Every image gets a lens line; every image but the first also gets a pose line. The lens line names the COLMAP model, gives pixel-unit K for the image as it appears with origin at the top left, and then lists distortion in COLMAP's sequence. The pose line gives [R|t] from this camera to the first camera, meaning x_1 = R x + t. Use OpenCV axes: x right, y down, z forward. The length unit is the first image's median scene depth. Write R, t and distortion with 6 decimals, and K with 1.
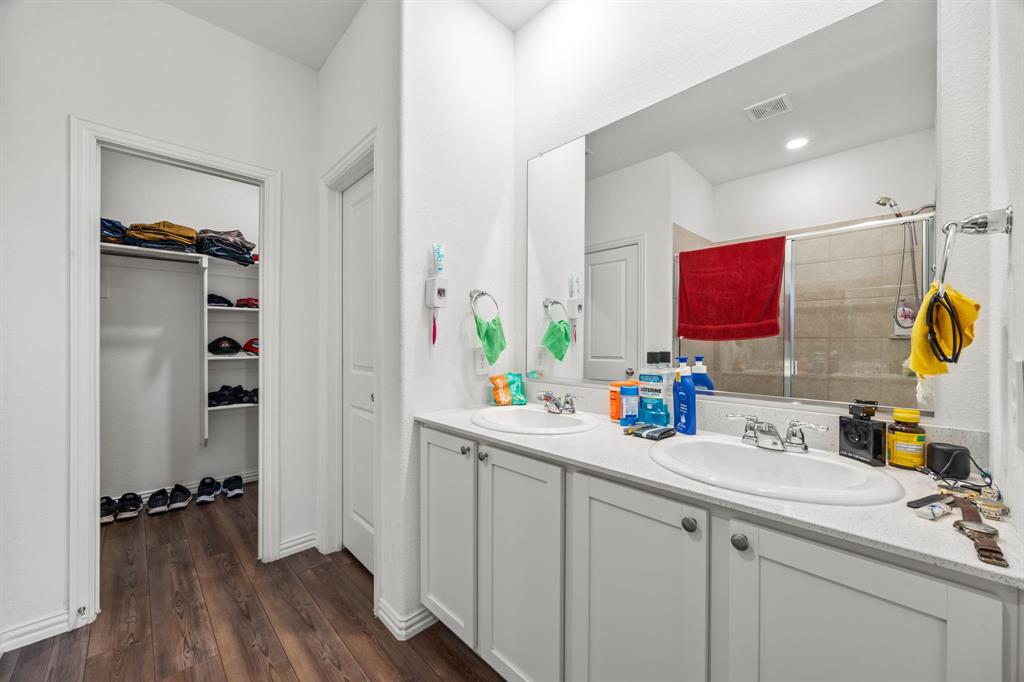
lens RADIAL K [[391.0, 0, 516.1], [0, 391.0, 343.9], [0, 0, 1]] dist [-0.000197, 0.000220]
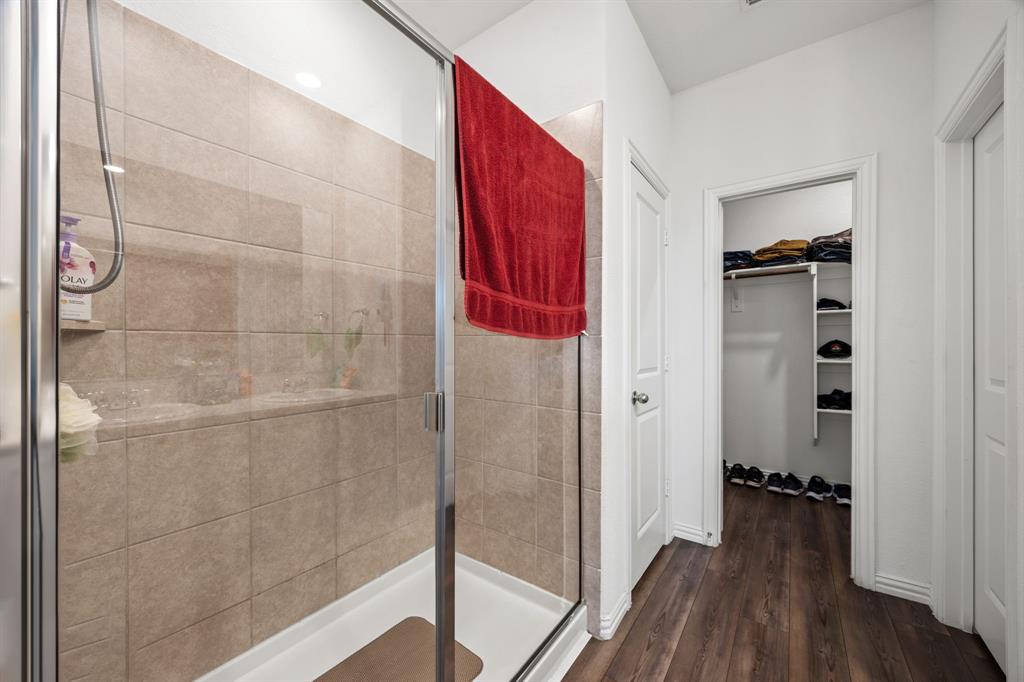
lens RADIAL K [[391.0, 0, 516.1], [0, 391.0, 343.9], [0, 0, 1]] dist [-0.000197, 0.000220]
pose [[0.170896, -0.005158, -0.985276, 0.126131], [-0.004128, 0.999974, -0.005951, 0.000971], [0.985280, 0.005084, 0.170870, 0.046692]]
